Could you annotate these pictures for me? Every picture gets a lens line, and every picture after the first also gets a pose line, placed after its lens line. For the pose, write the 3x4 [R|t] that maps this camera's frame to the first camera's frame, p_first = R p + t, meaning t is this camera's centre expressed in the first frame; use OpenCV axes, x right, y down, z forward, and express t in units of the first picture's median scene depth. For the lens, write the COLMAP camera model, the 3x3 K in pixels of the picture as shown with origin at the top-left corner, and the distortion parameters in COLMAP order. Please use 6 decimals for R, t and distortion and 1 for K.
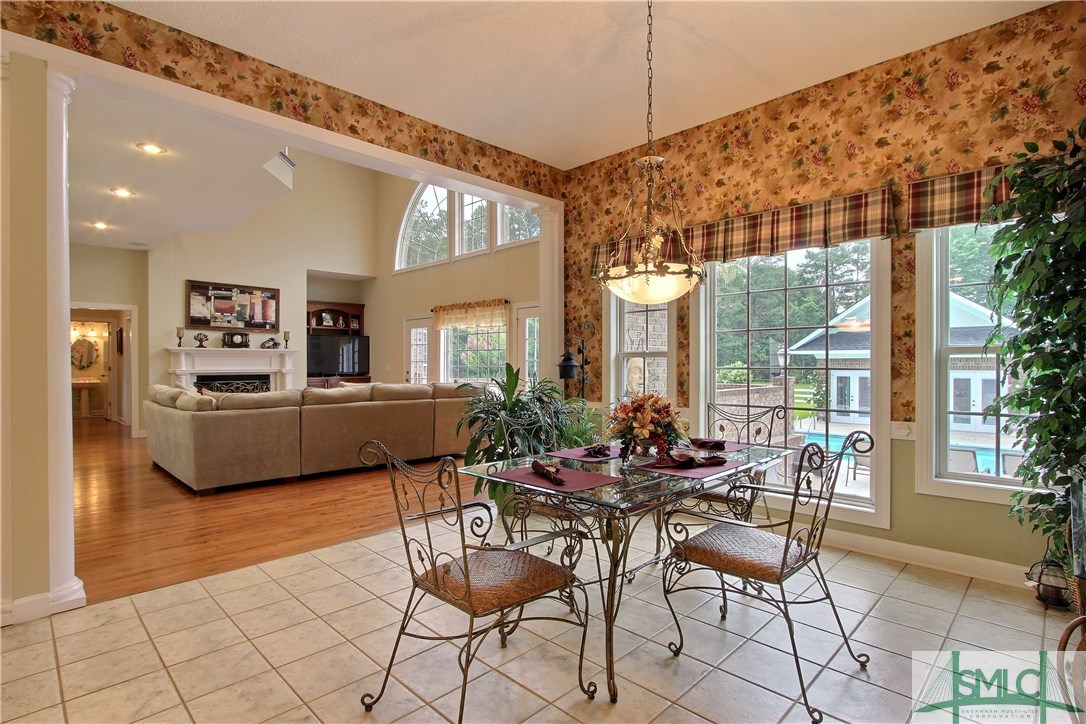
lens RADIAL K [[536.2, 0, 543.0], [0, 536.2, 362.0], [0, 0, 1]] dist [-0.013082, 0.000497]
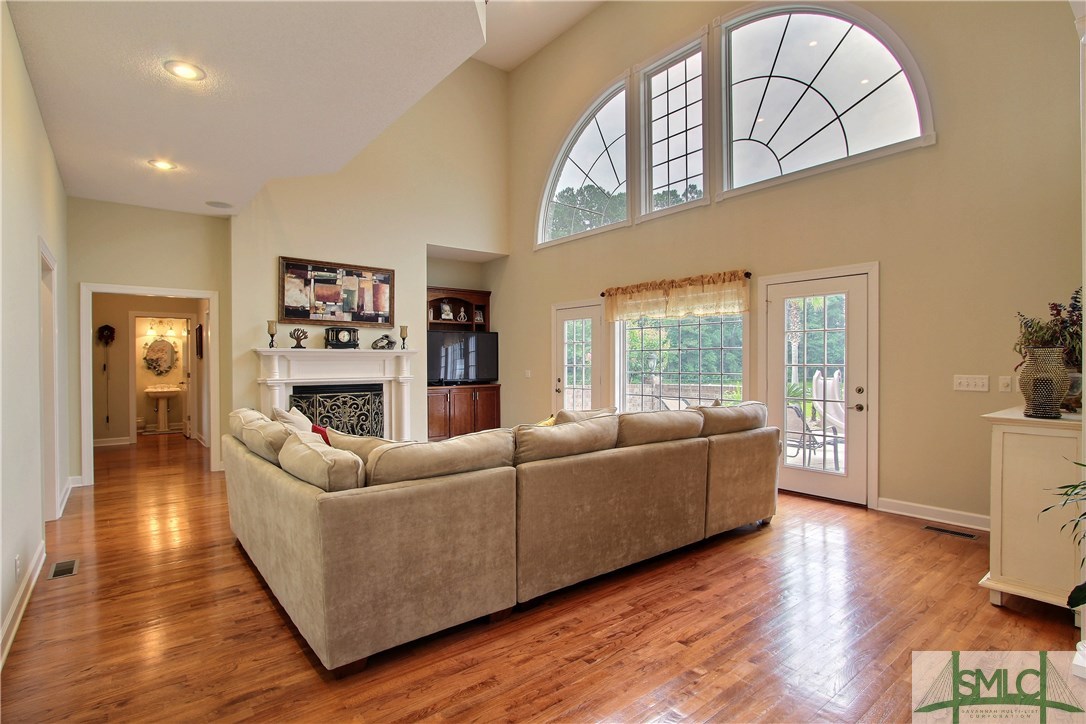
lens RADIAL K [[536.2, 0, 543.0], [0, 536.2, 362.0], [0, 0, 1]] dist [-0.013082, 0.000497]
pose [[0.993498, -0.003018, -0.113813, -0.212803], [0.003070, 0.999995, 0.000287, -0.006913], [0.113812, -0.000635, 0.993502, 0.292602]]
